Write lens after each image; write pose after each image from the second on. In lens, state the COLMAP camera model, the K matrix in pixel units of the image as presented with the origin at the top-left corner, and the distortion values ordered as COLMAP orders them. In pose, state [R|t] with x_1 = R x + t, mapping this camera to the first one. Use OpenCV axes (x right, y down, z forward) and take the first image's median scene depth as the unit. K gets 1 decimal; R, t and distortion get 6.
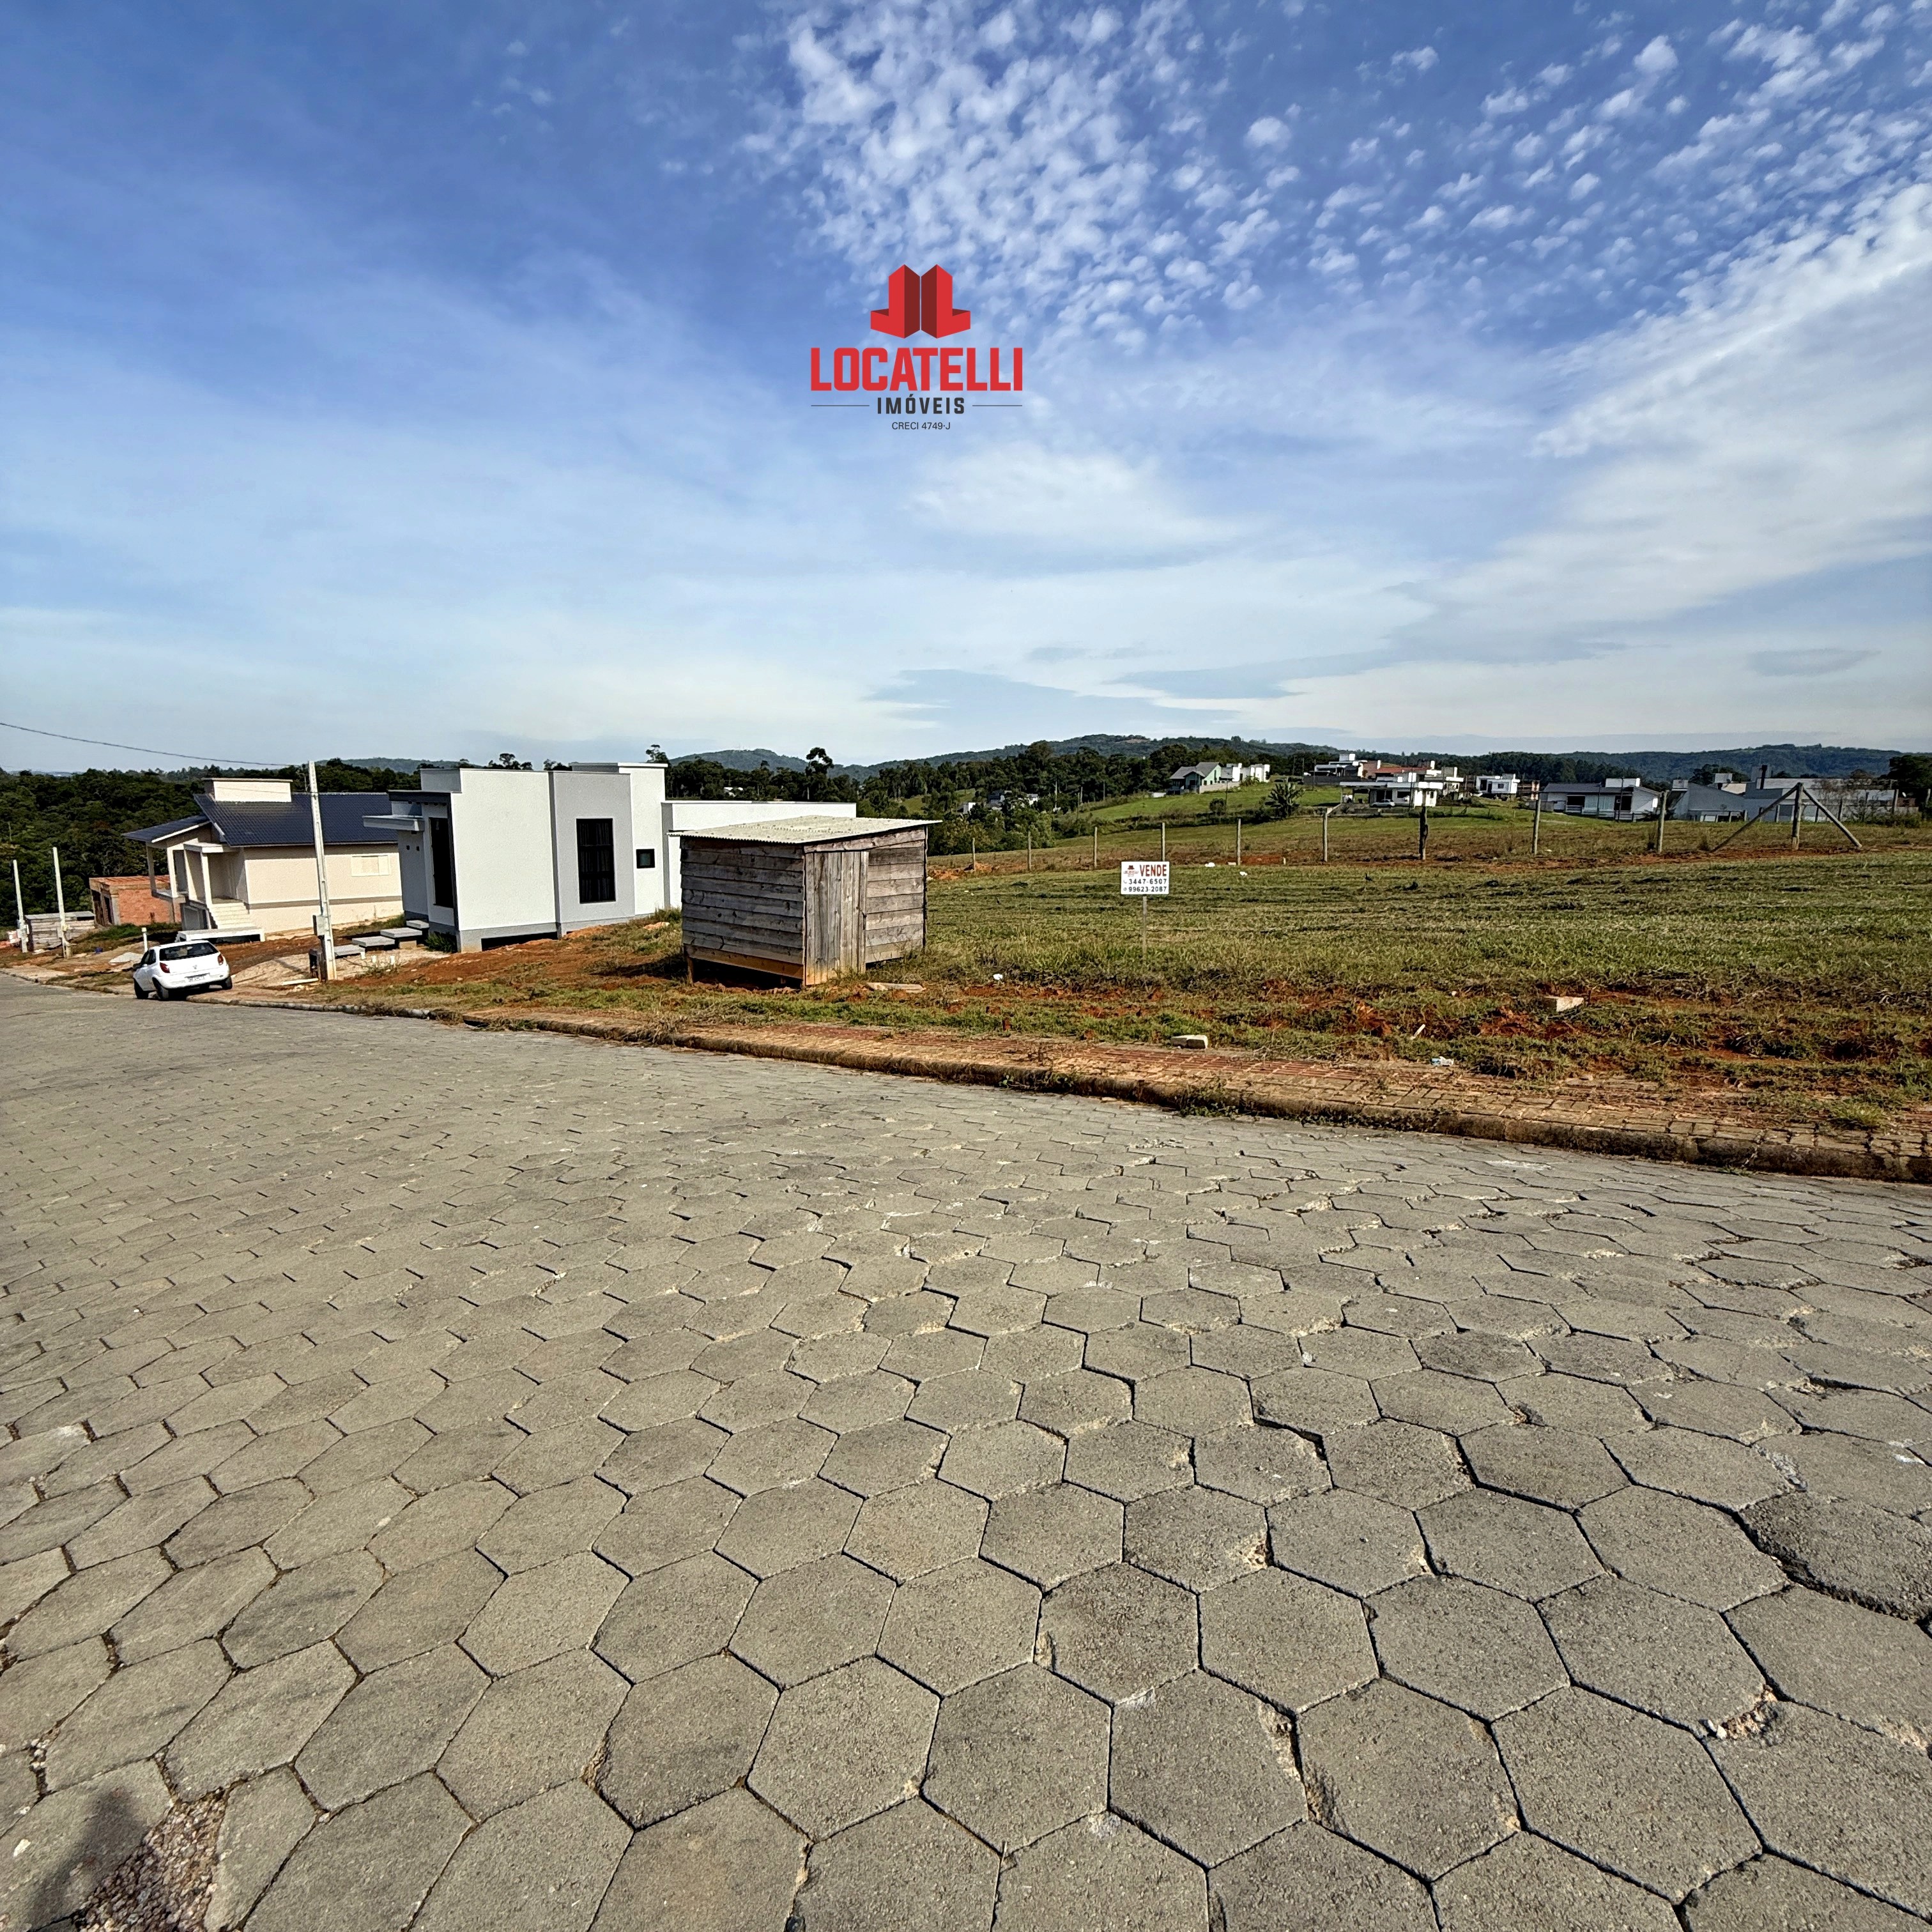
lens RADIAL K [[1027.8, 0, 966.0], [0, 1027.8, 966.0], [0, 0, 1]] dist [-0.002946, -0.000073]
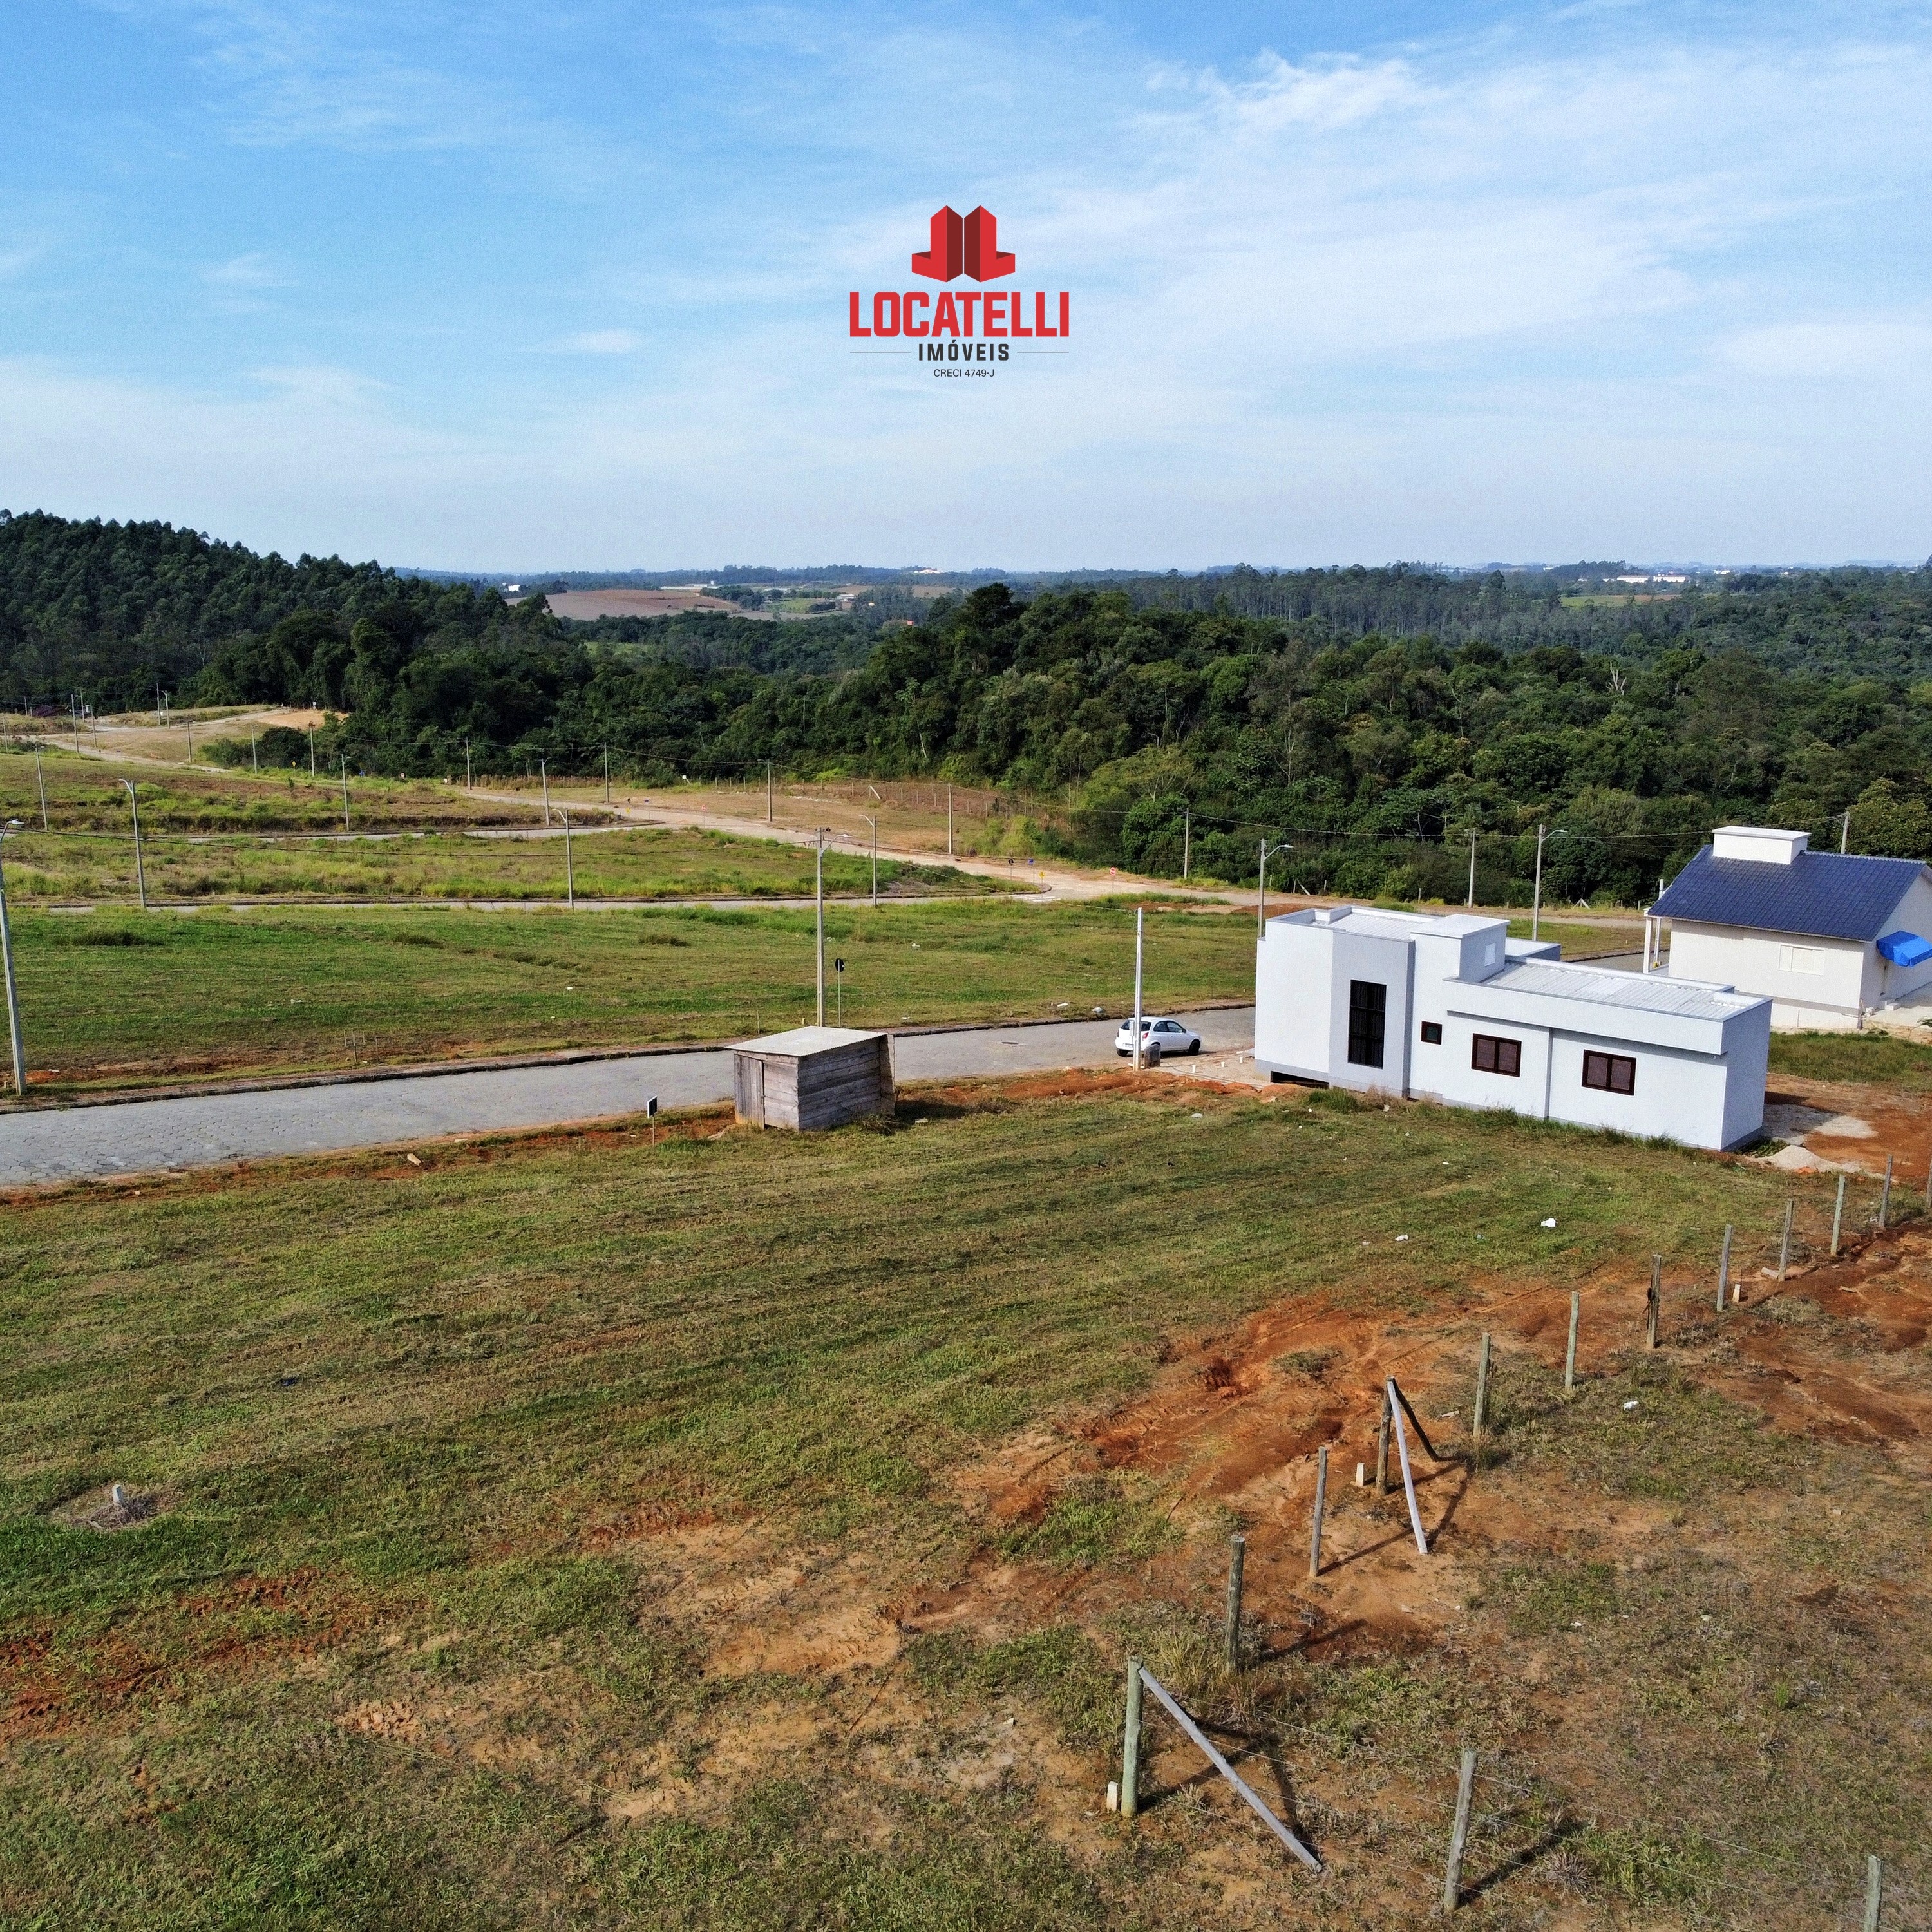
lens RADIAL K [[1971.3, 0, 966.0], [0, 1971.3, 966.0], [0, 0, 1]] dist [0.012490, 0.014695]
pose [[-0.032103, 0.186099, -0.982006, 1.421773], [-0.159455, 0.968975, 0.188842, -0.432278], [0.986683, 0.162648, -0.001433, 0.600461]]
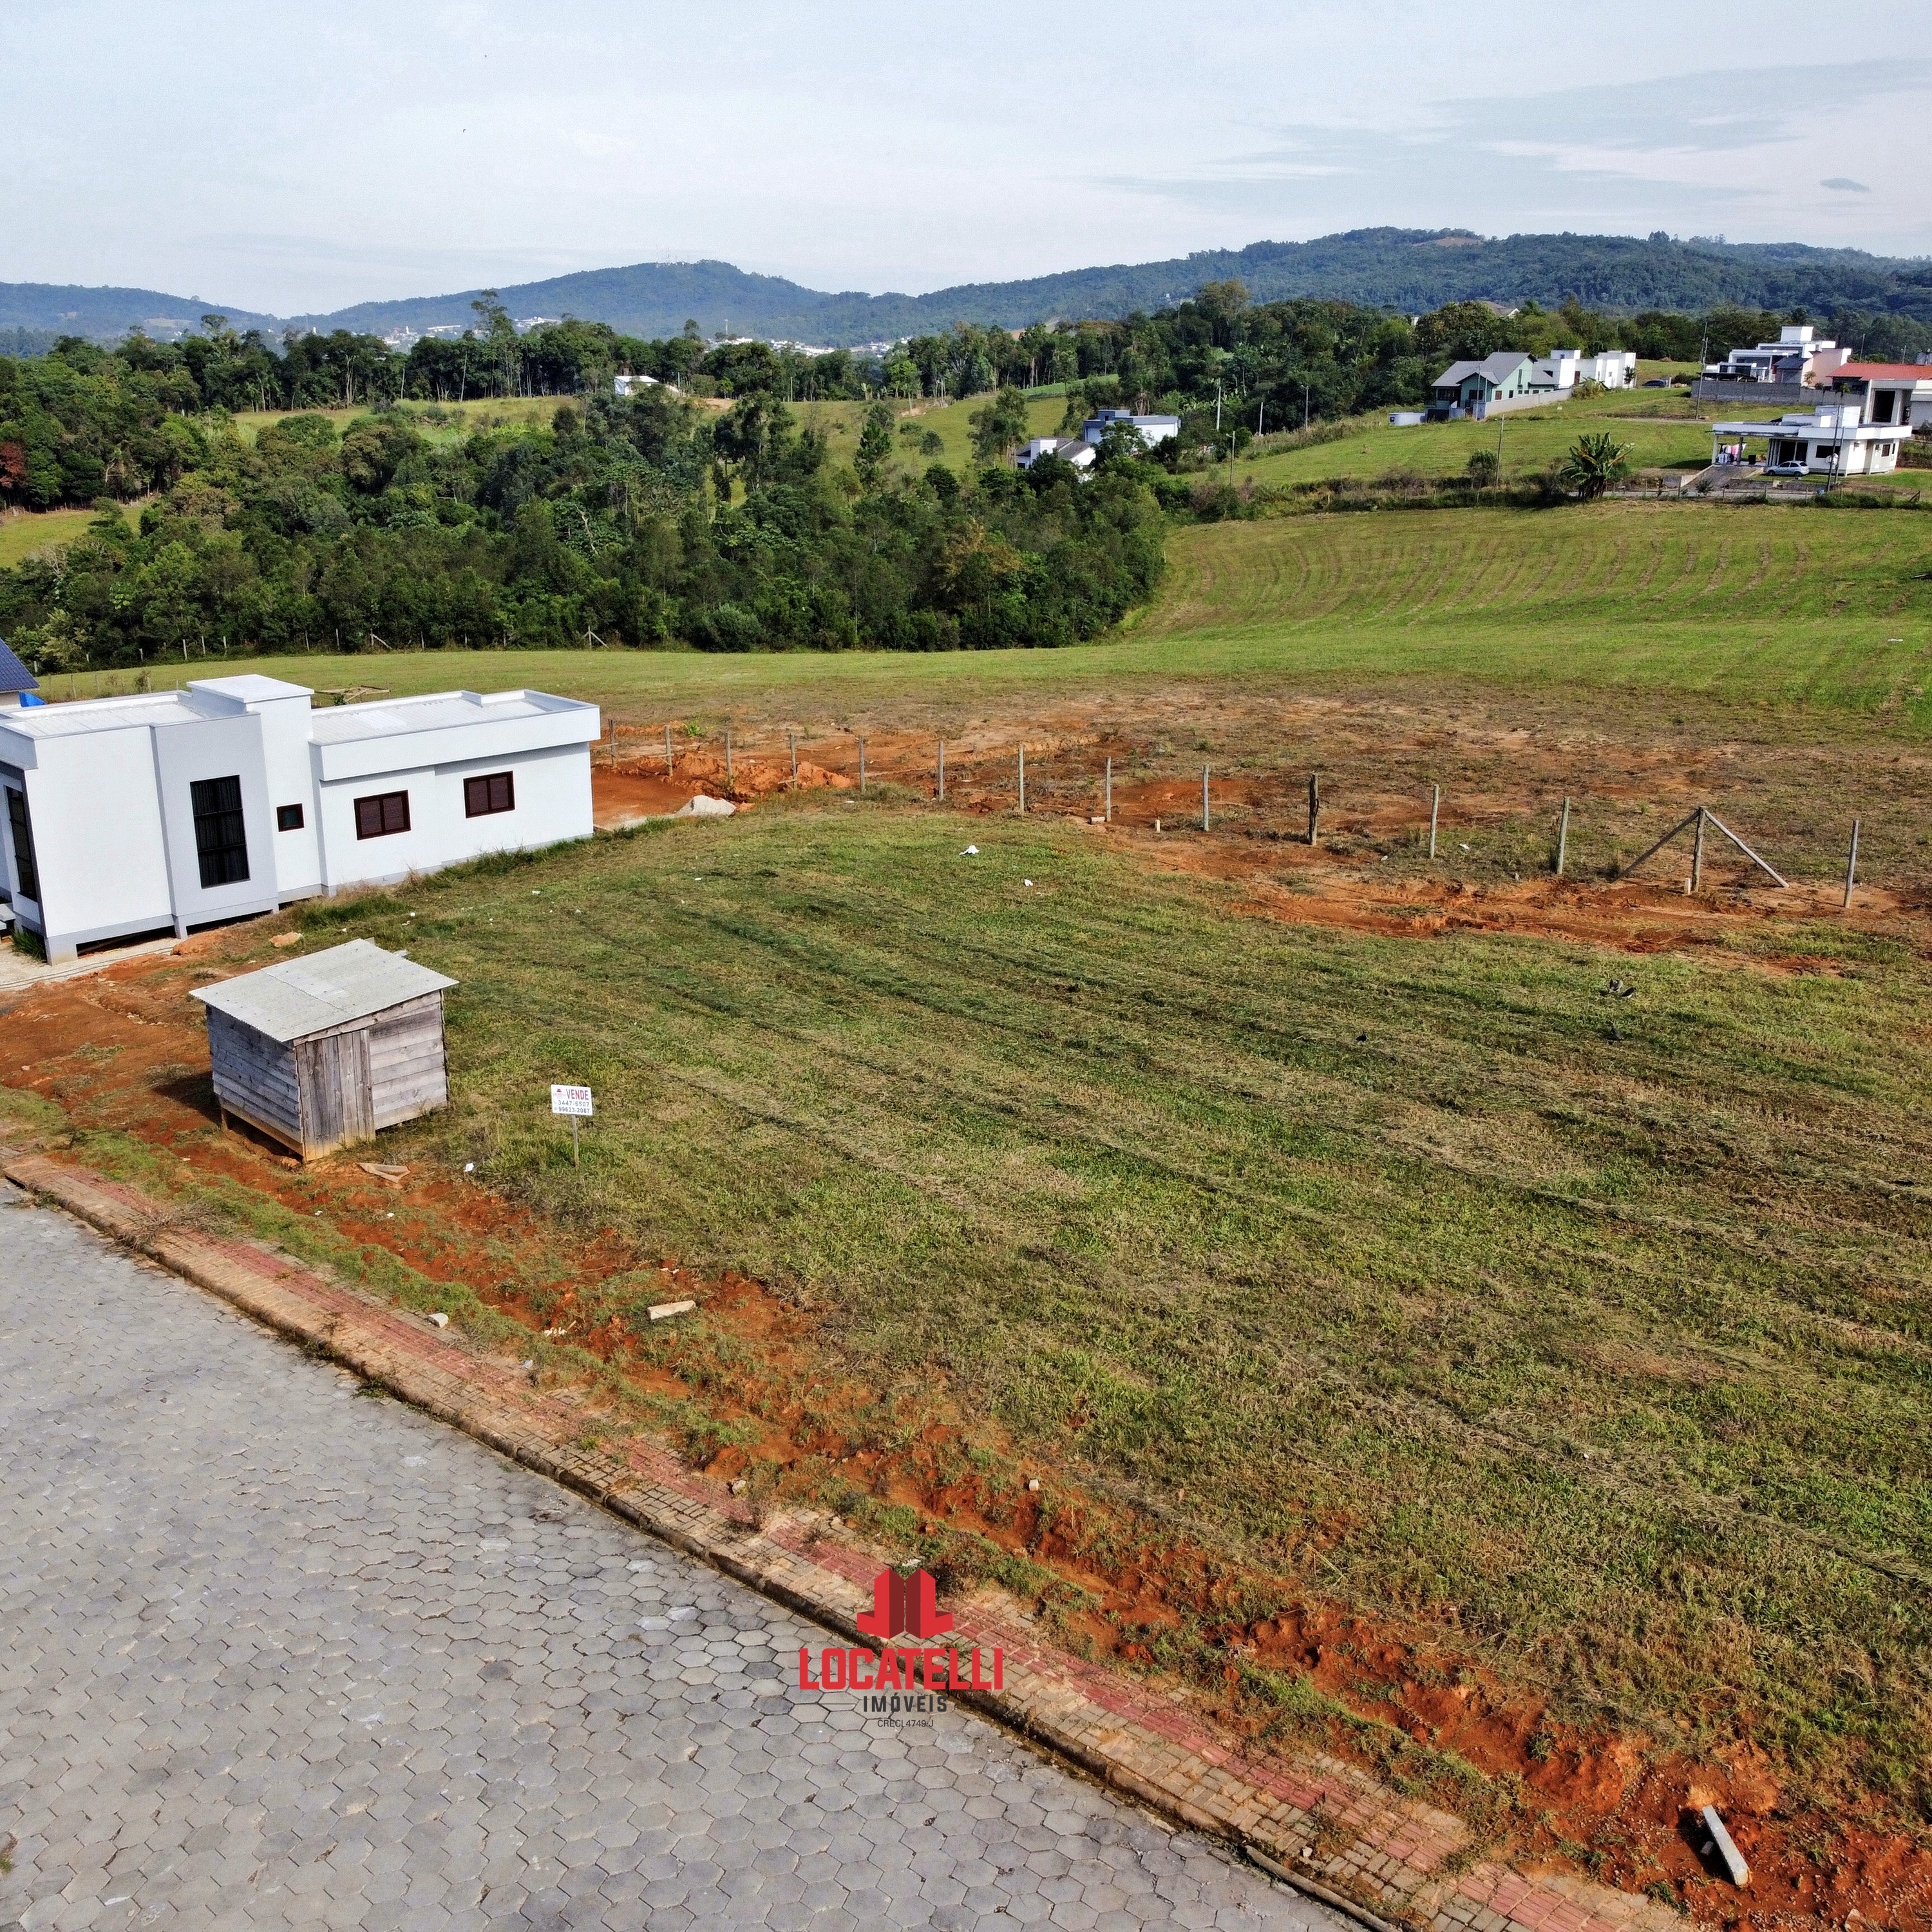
lens RADIAL K [[1971.3, 0, 966.0], [0, 1971.3, 966.0], [0, 0, 1]] dist [0.012490, 0.014695]
pose [[0.997096, 0.022090, -0.072874, 0.297242], [-0.011551, 0.989801, 0.141986, -0.212444], [0.075268, -0.140732, 0.987183, -0.419314]]
